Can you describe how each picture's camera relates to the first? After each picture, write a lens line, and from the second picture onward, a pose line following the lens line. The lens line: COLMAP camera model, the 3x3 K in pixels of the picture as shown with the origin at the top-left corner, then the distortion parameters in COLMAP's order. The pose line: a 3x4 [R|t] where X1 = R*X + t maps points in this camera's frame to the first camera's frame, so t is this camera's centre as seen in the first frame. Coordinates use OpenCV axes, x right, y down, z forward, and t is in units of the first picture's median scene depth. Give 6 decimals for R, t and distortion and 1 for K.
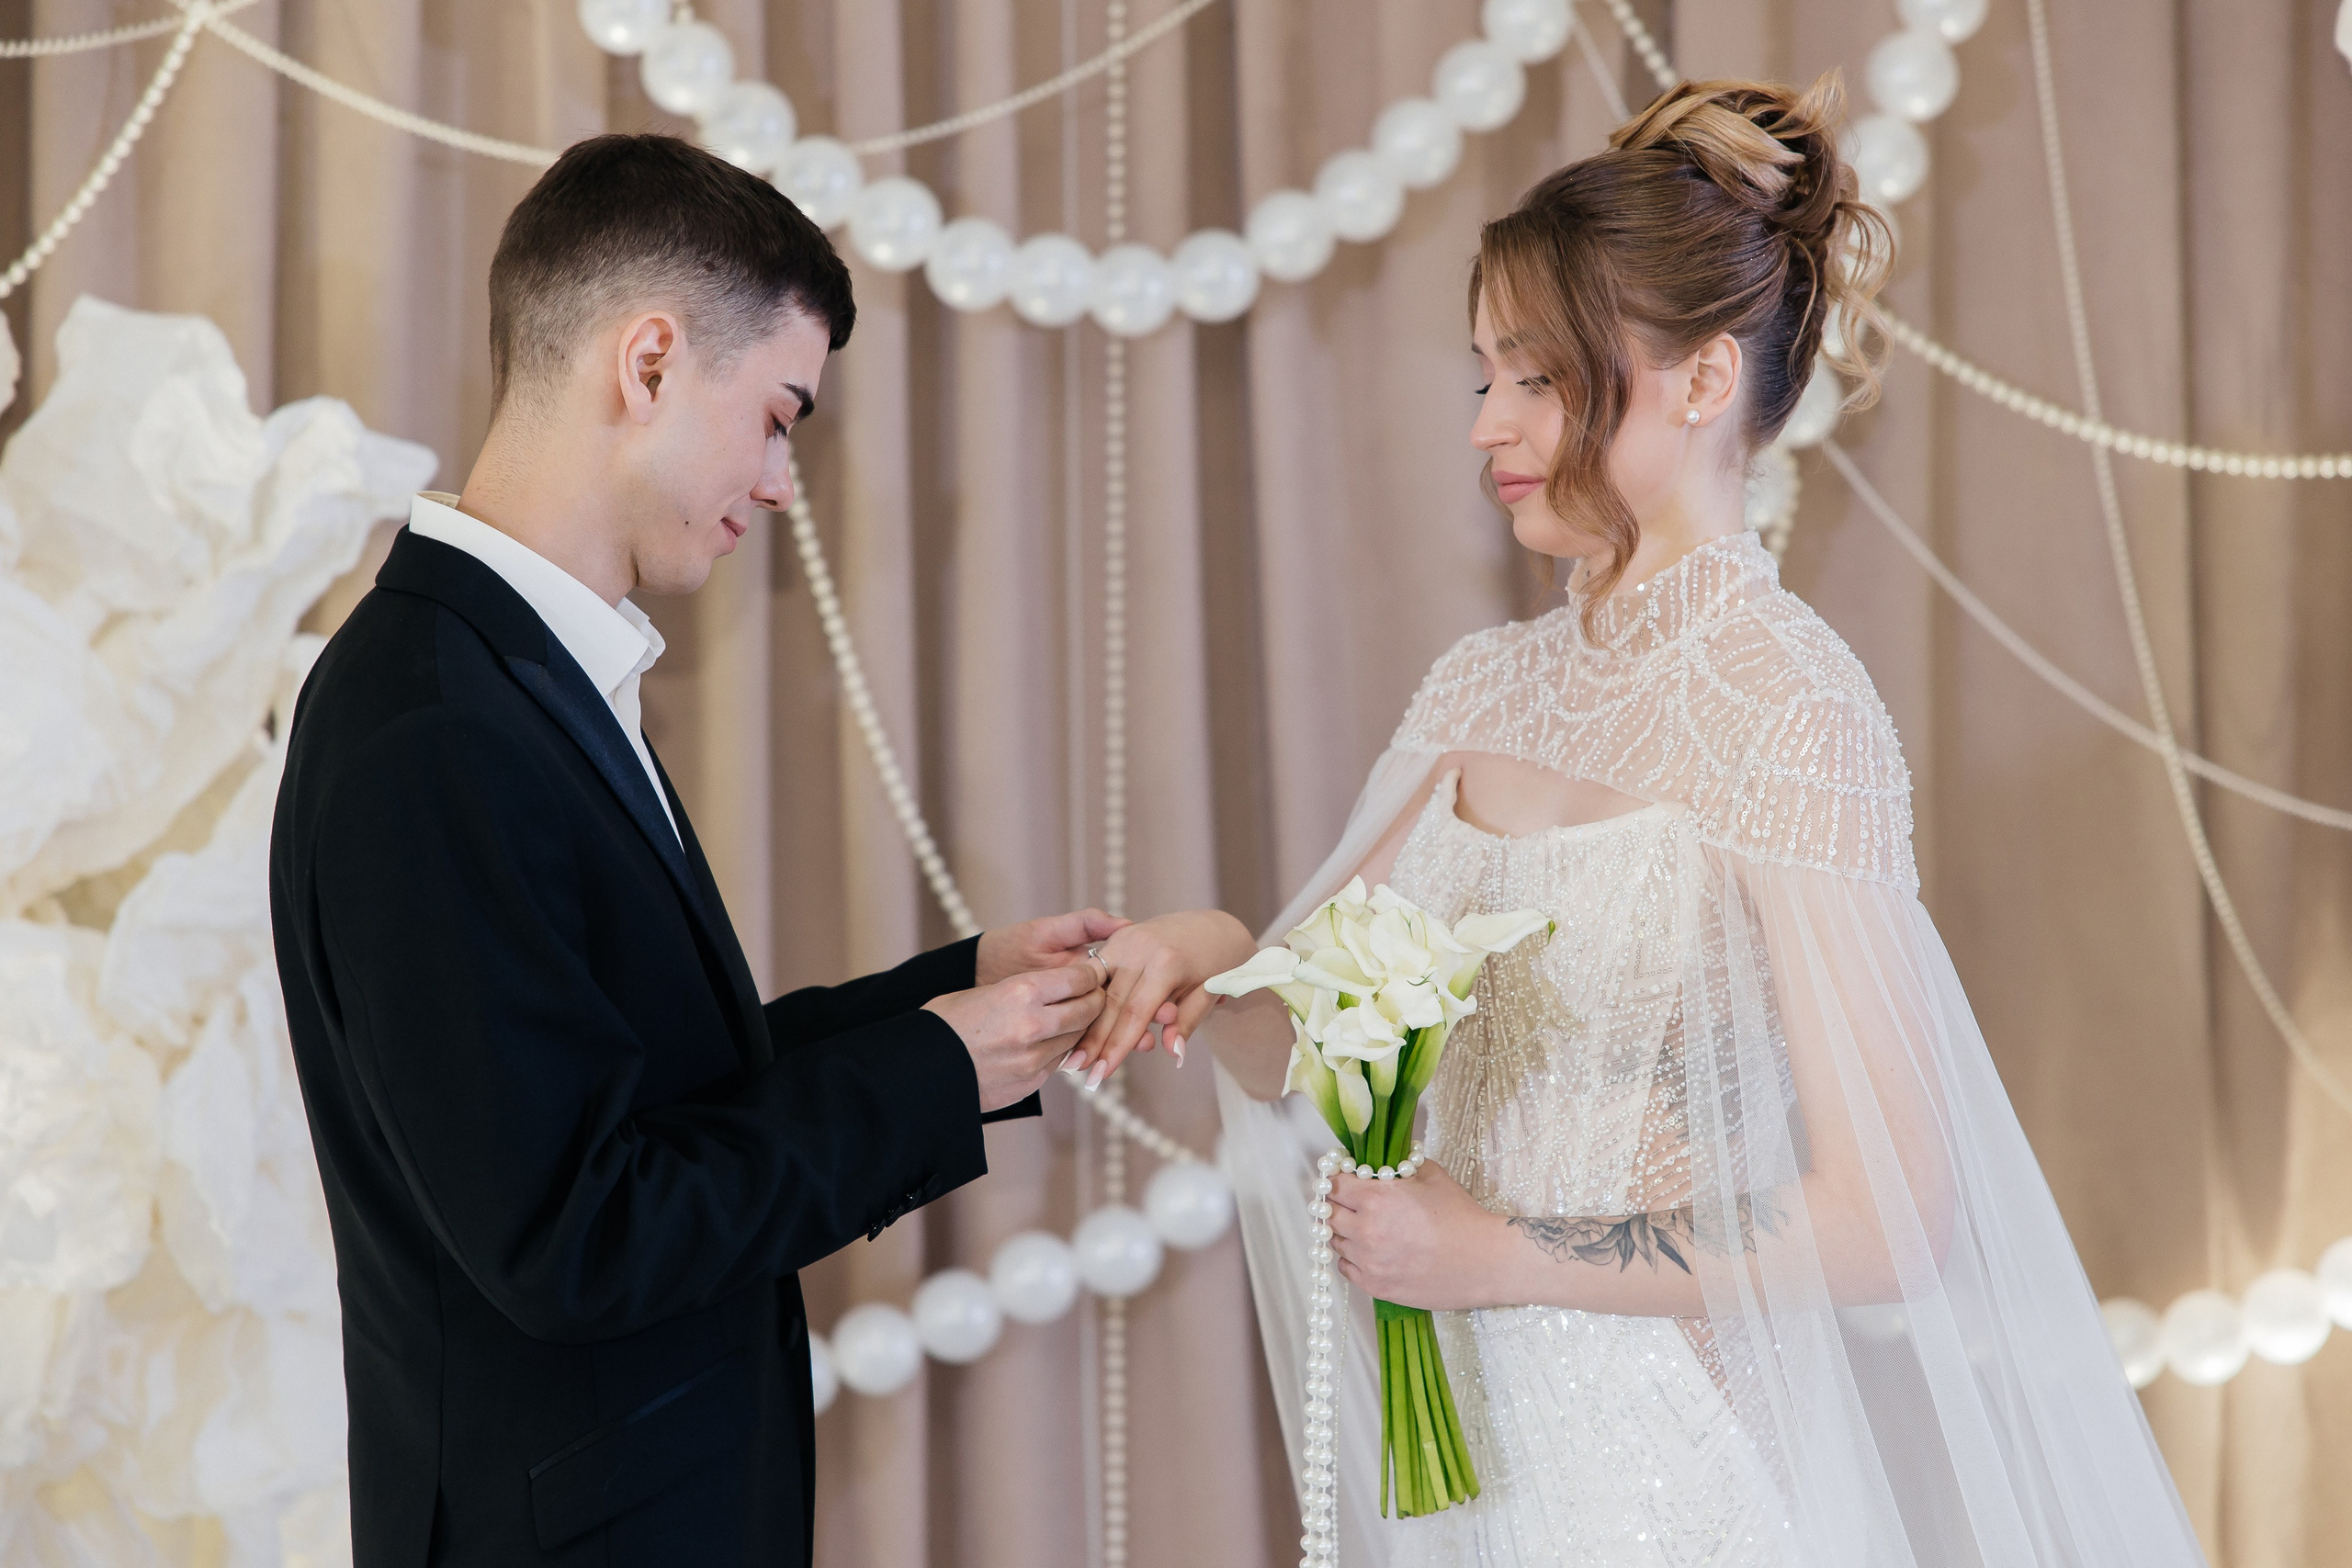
lens RADIAL K [[4535.0, 0, 1158.2], [0, 4535.0, 774.3], [0, 0, 1]] dist [0.011084, 0.000000]
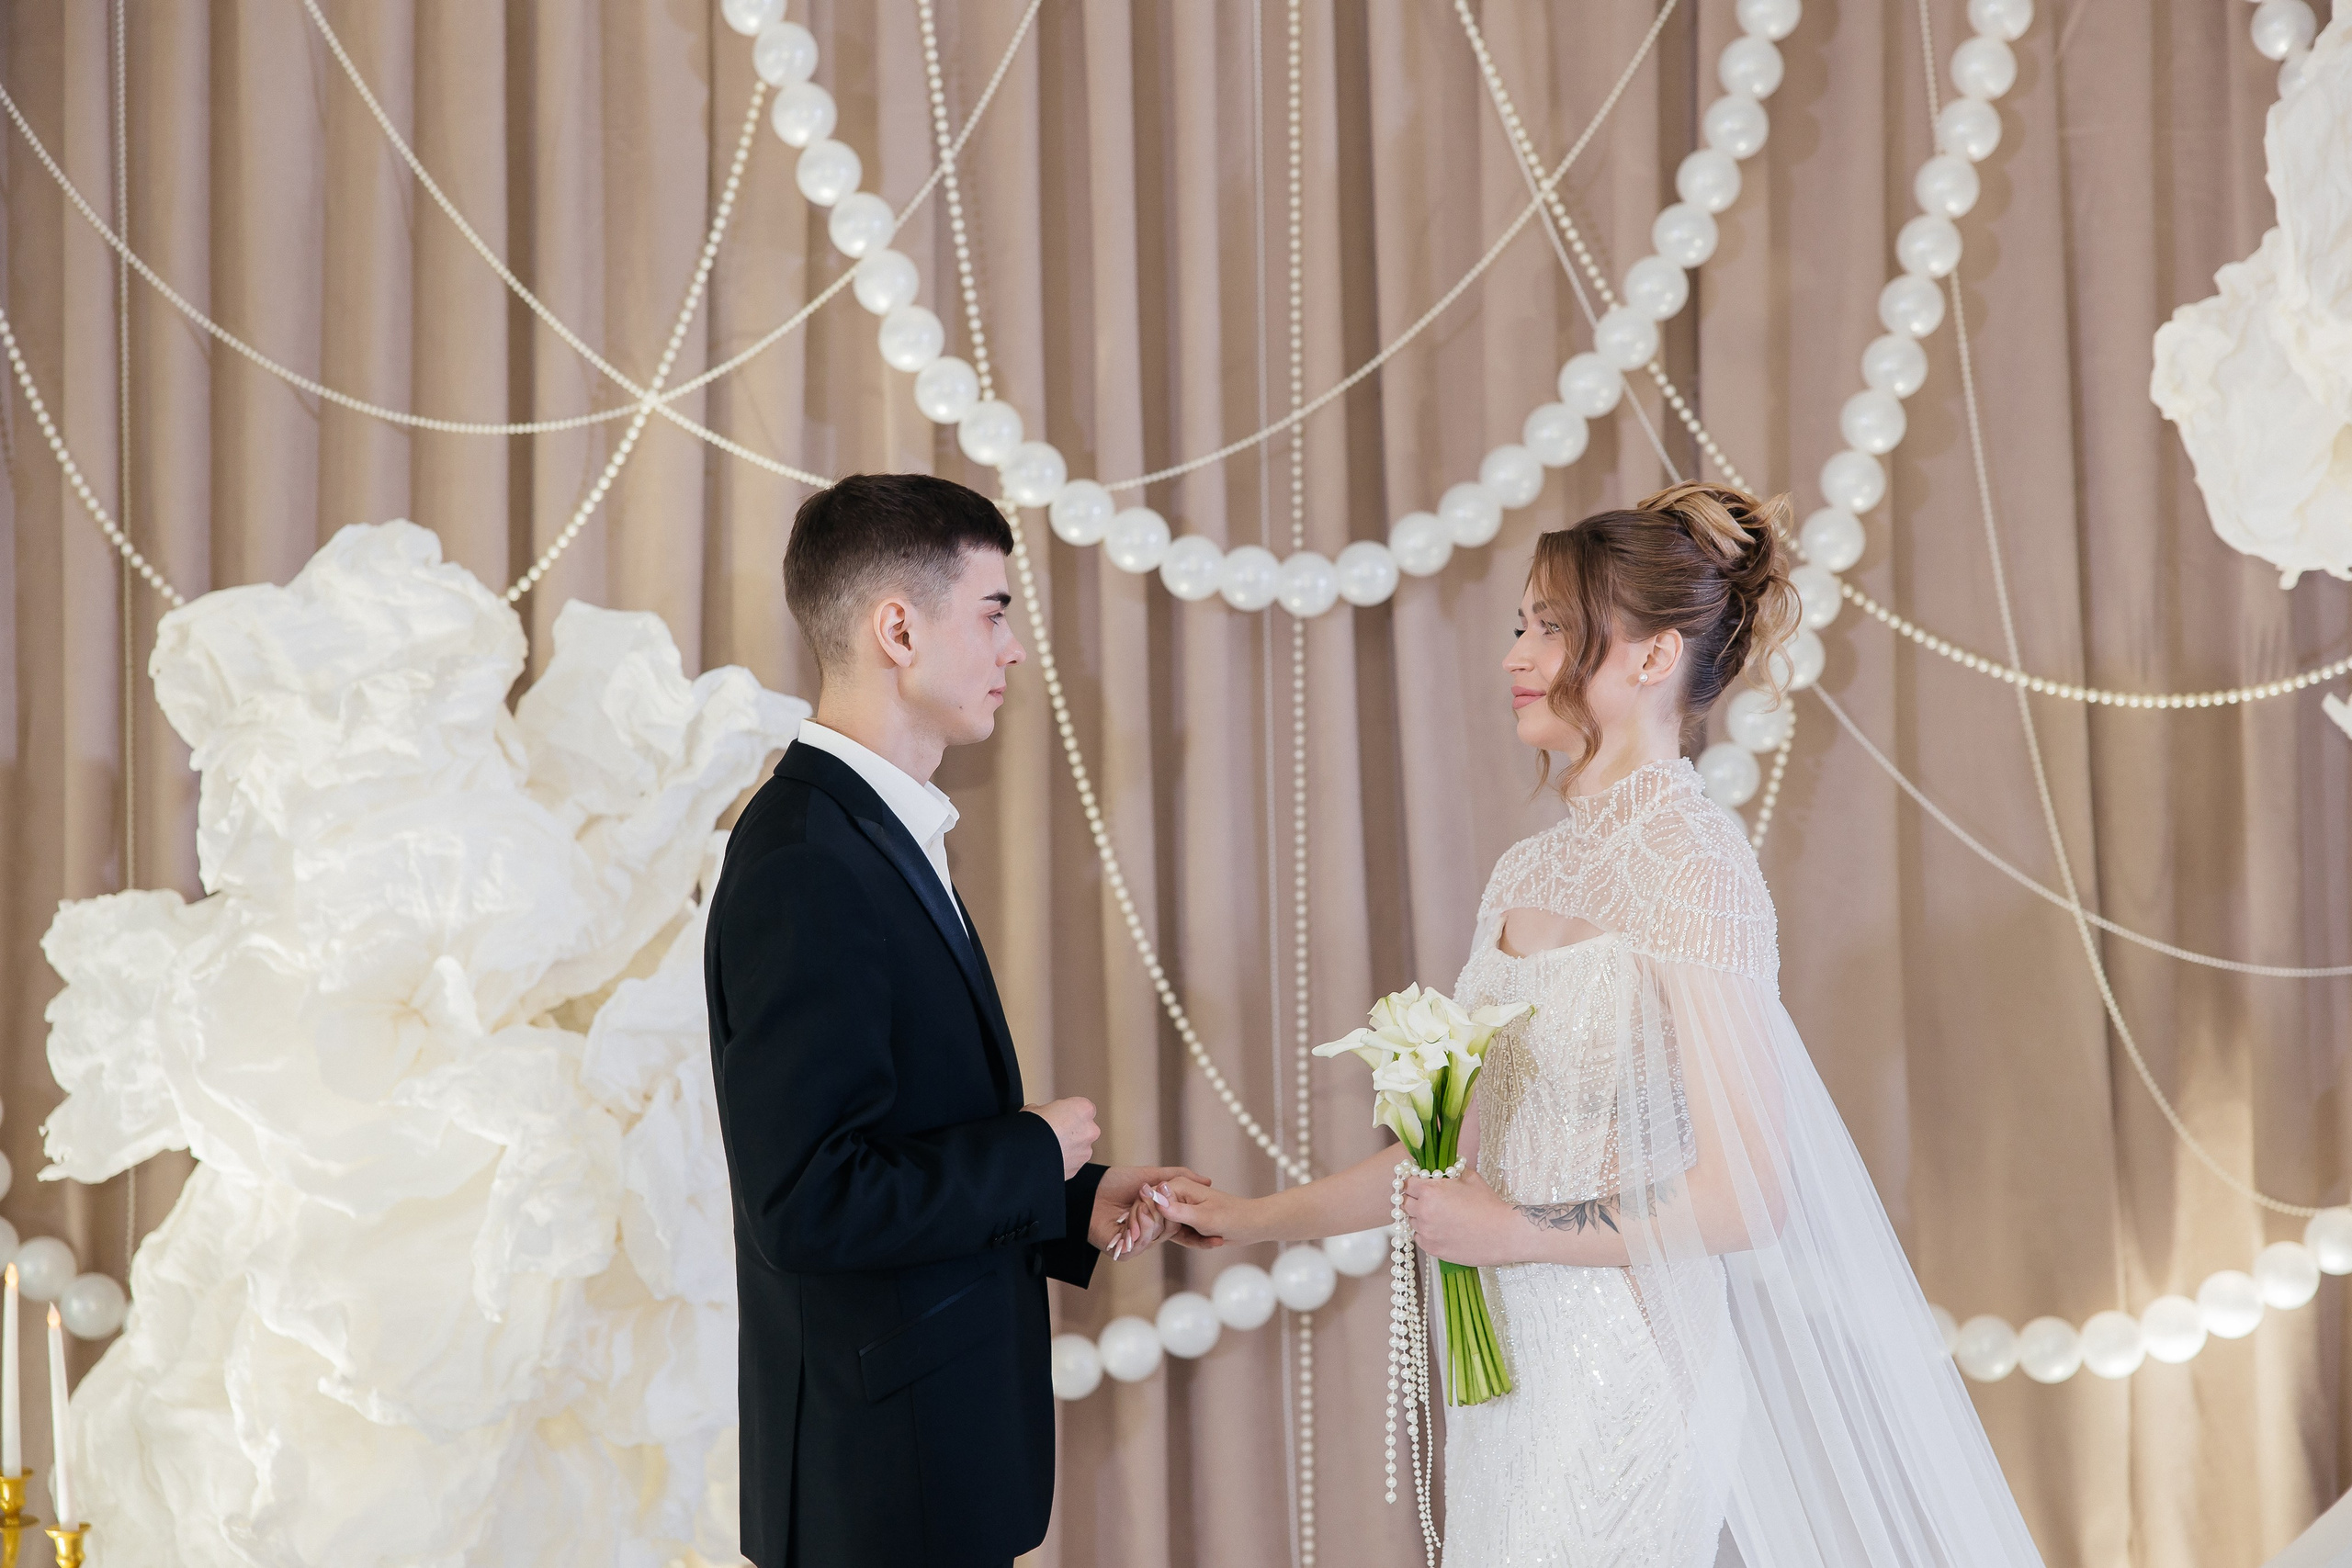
lens RADIAL K [[4535.0, 0, 1190.0], [0, 4535.0, 791.1], [0, 0, 1]] dist [0.011084, 0.000000]
pose [[0.996030, -0.011044, -0.088330, 0.080969], [0.005532, 0.998035, -0.062414, 0.043788], [0.088846, 0.061678, 0.994134, -0.388299]]
